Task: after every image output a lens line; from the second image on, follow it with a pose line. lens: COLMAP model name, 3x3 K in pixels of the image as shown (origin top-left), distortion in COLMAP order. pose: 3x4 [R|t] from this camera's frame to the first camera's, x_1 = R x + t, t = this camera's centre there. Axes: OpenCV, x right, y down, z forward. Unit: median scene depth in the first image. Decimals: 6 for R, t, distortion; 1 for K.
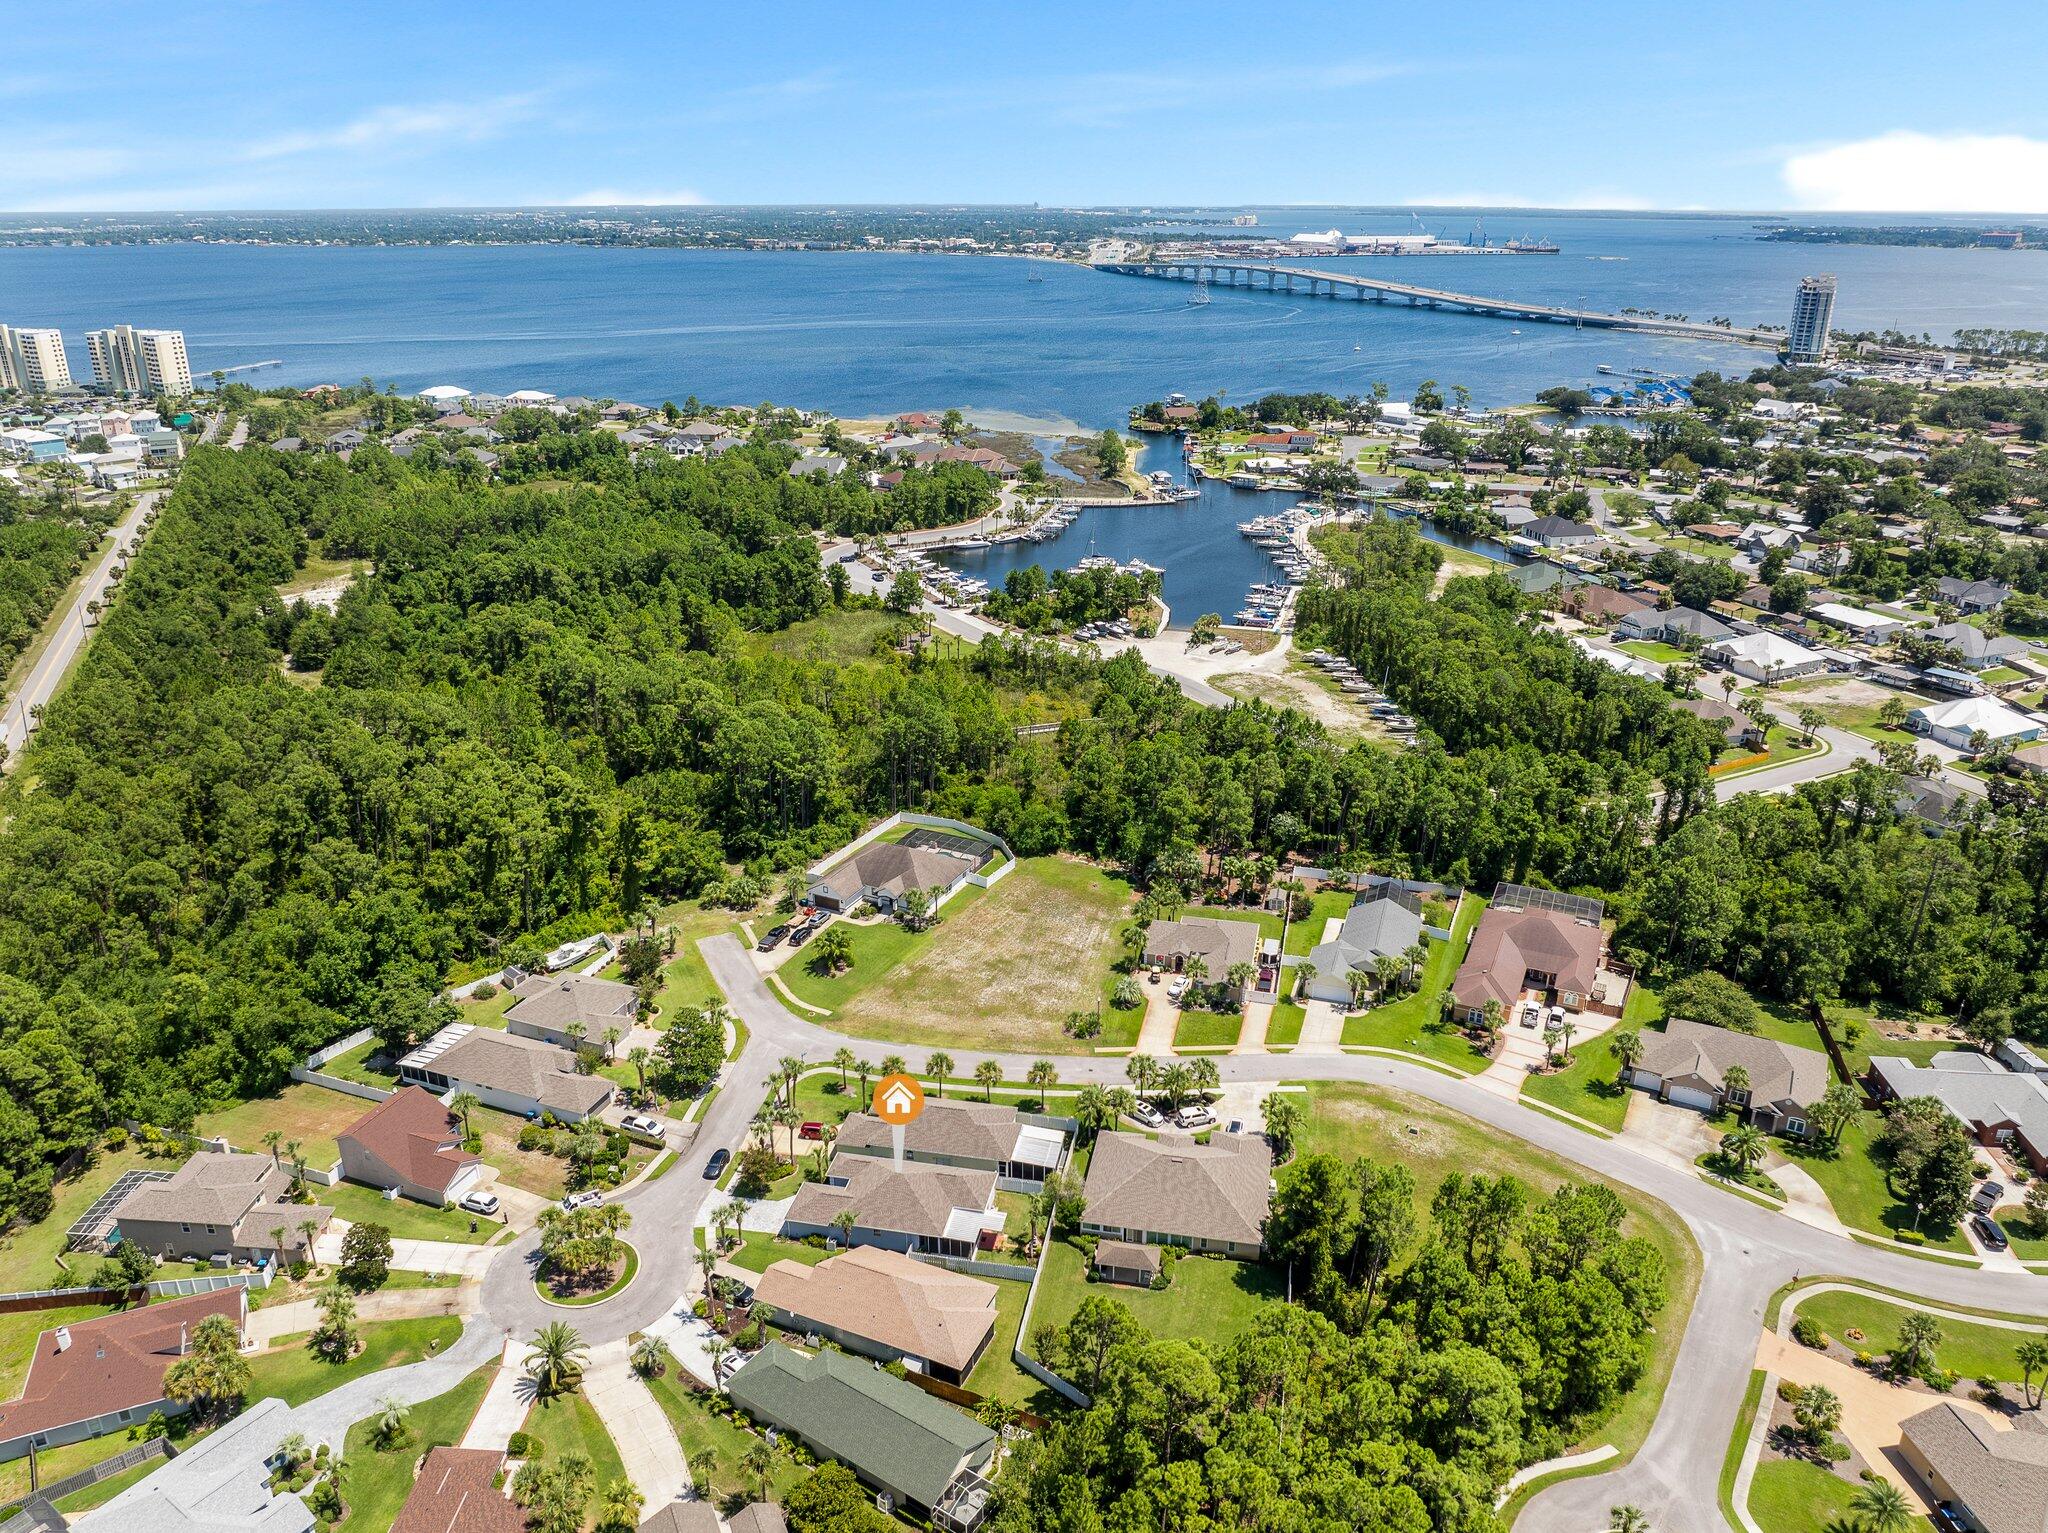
lens RADIAL K [[1436.8, 0, 1032.7], [0, 1436.8, 760.2], [0, 0, 1]] dist [-0.037904, -0.002201]
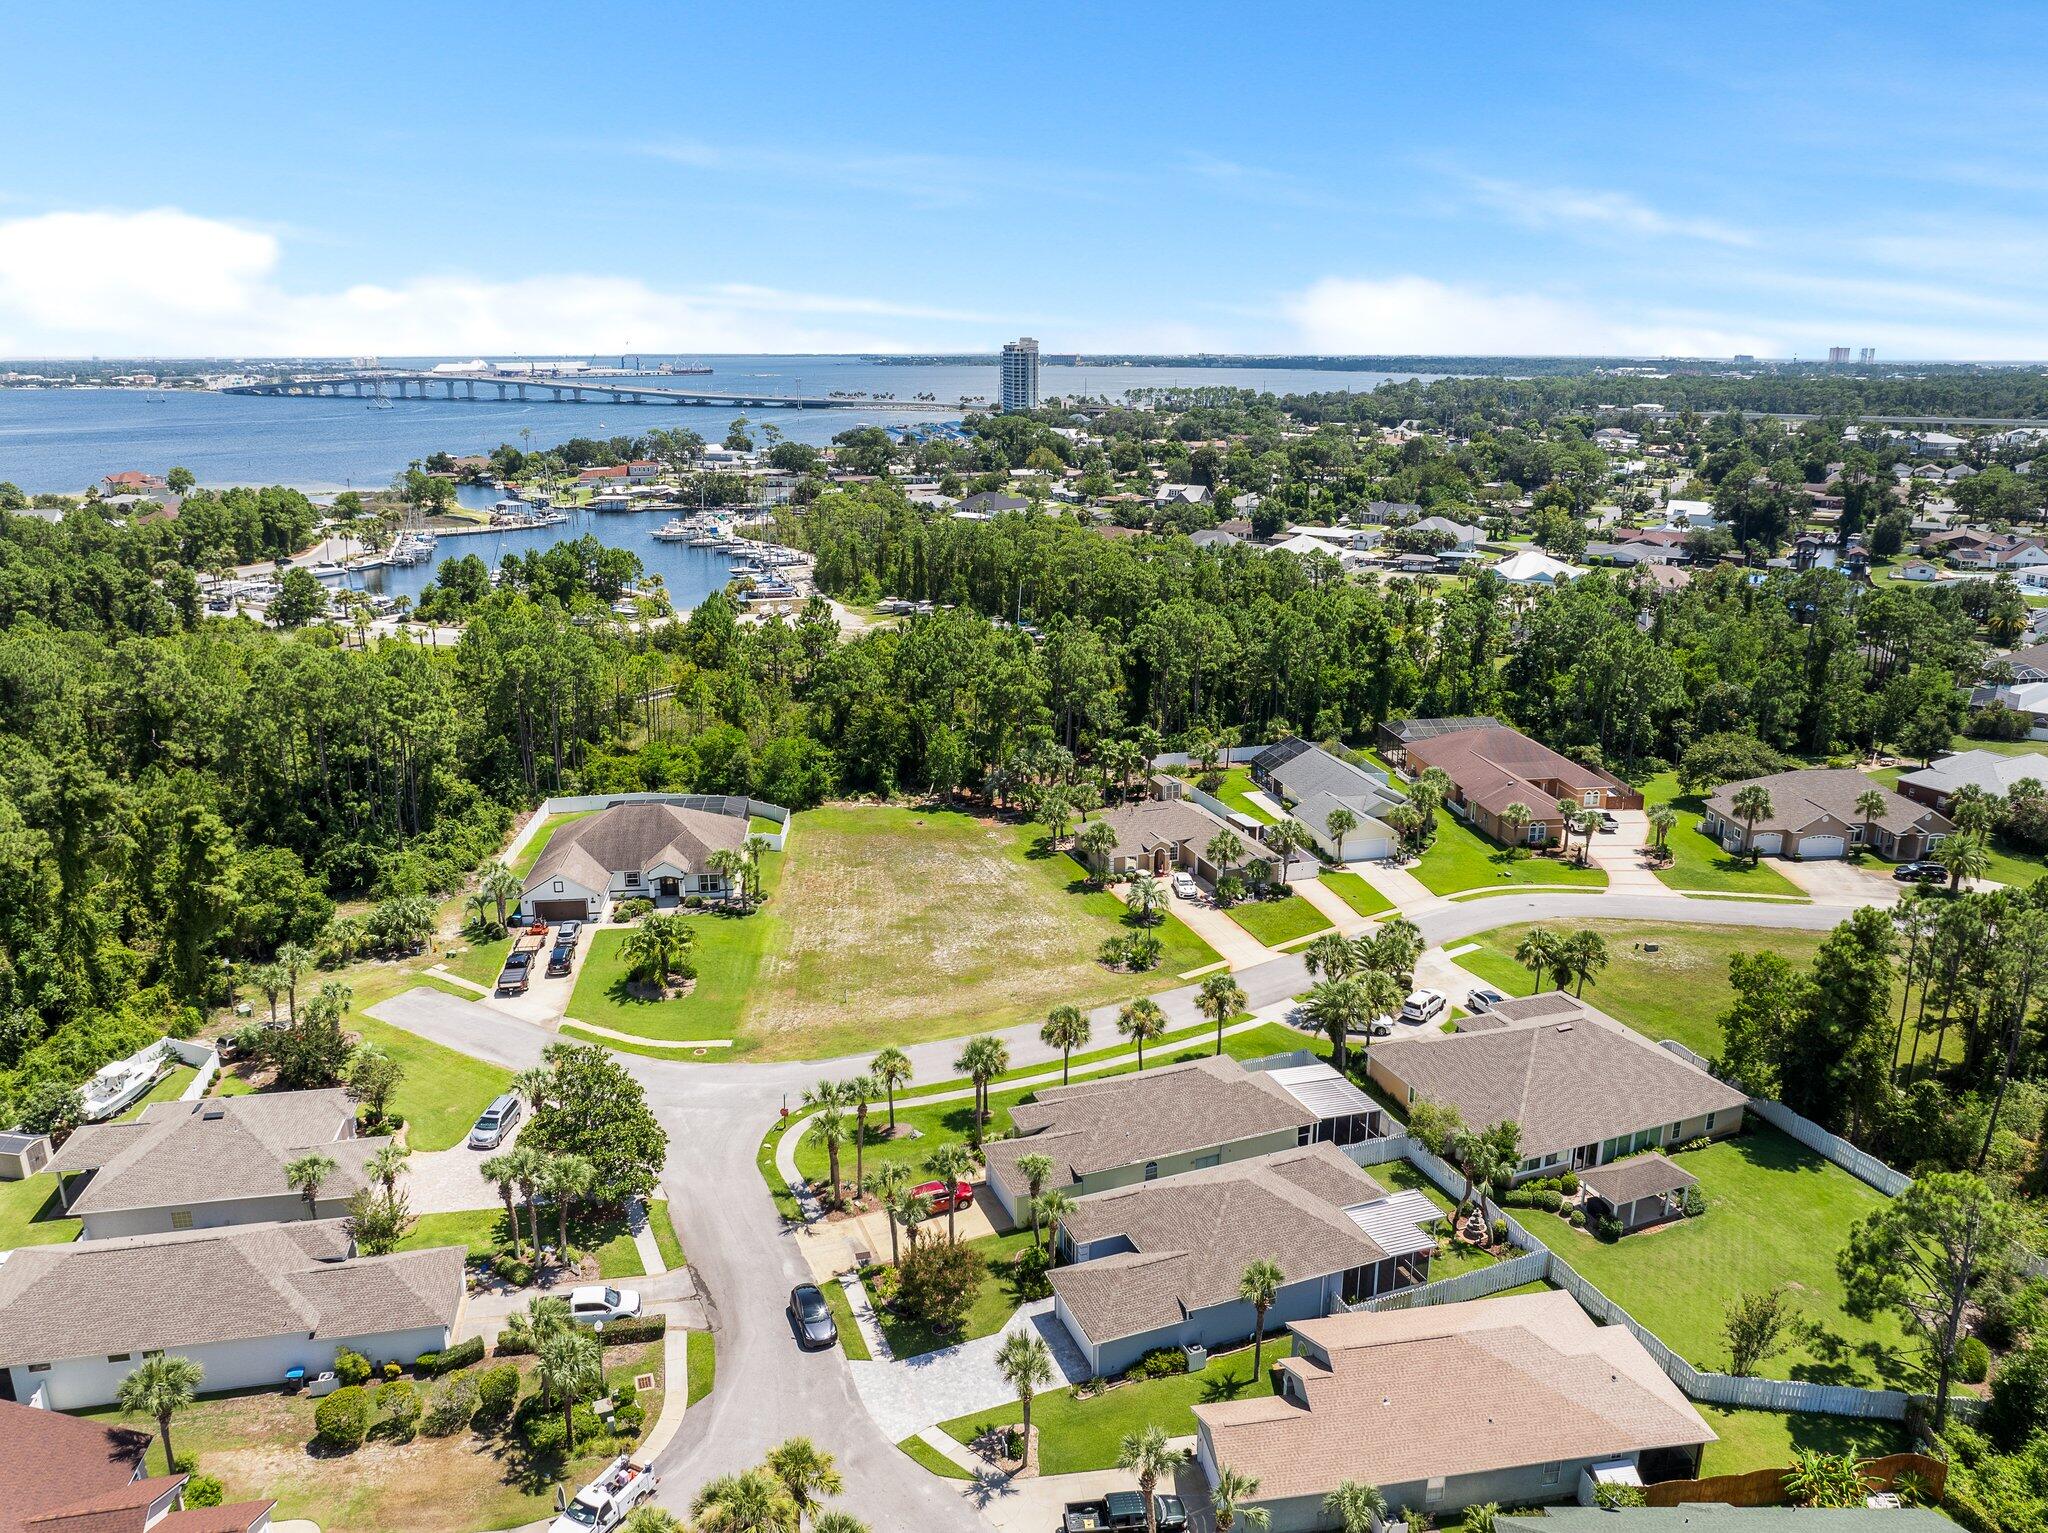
lens RADIAL K [[1452.8, 0, 1033.8], [0, 1452.8, 765.2], [0, 0, 1]] dist [-0.042893, 0.002370]
pose [[0.840466, -0.149177, 0.520925, -0.121683], [0.198321, 0.979340, -0.039522, 0.044955], [-0.504267, 0.136527, 0.852687, 0.173434]]
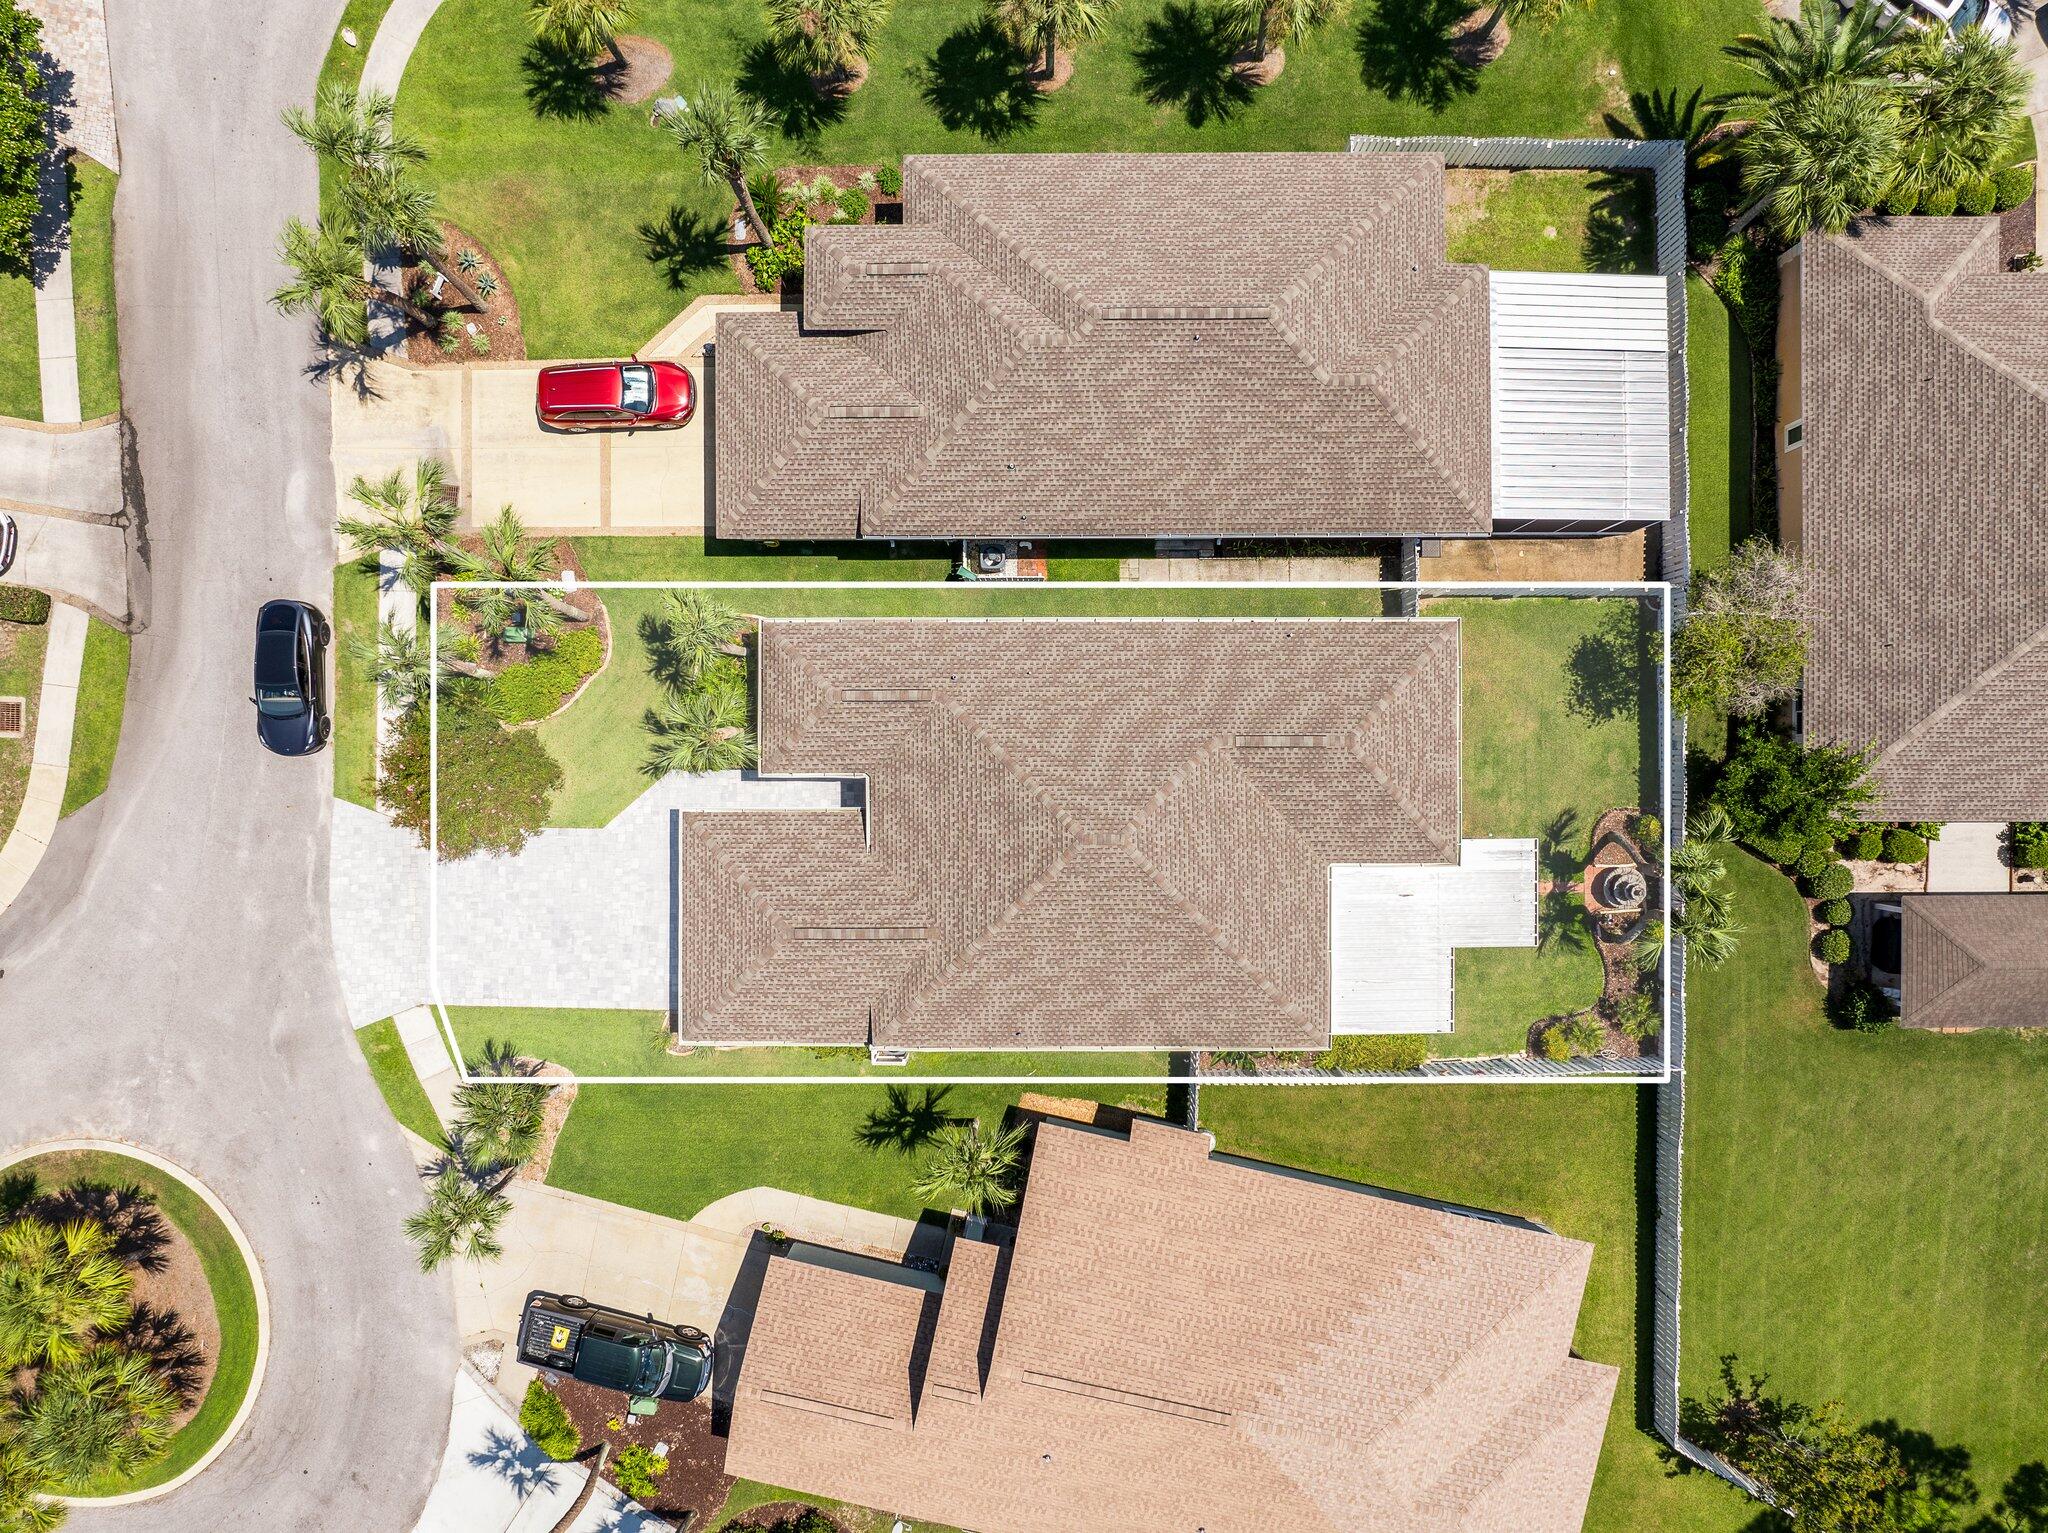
lens RADIAL K [[1452.8, 0, 1033.8], [0, 1452.8, 765.2], [0, 0, 1]] dist [-0.042893, 0.002370]
pose [[0.980892, -0.194222, -0.011366, -0.029950], [0.077568, 0.336830, 0.938365, 0.019562], [-0.178423, -0.921316, 0.345459, 0.281761]]
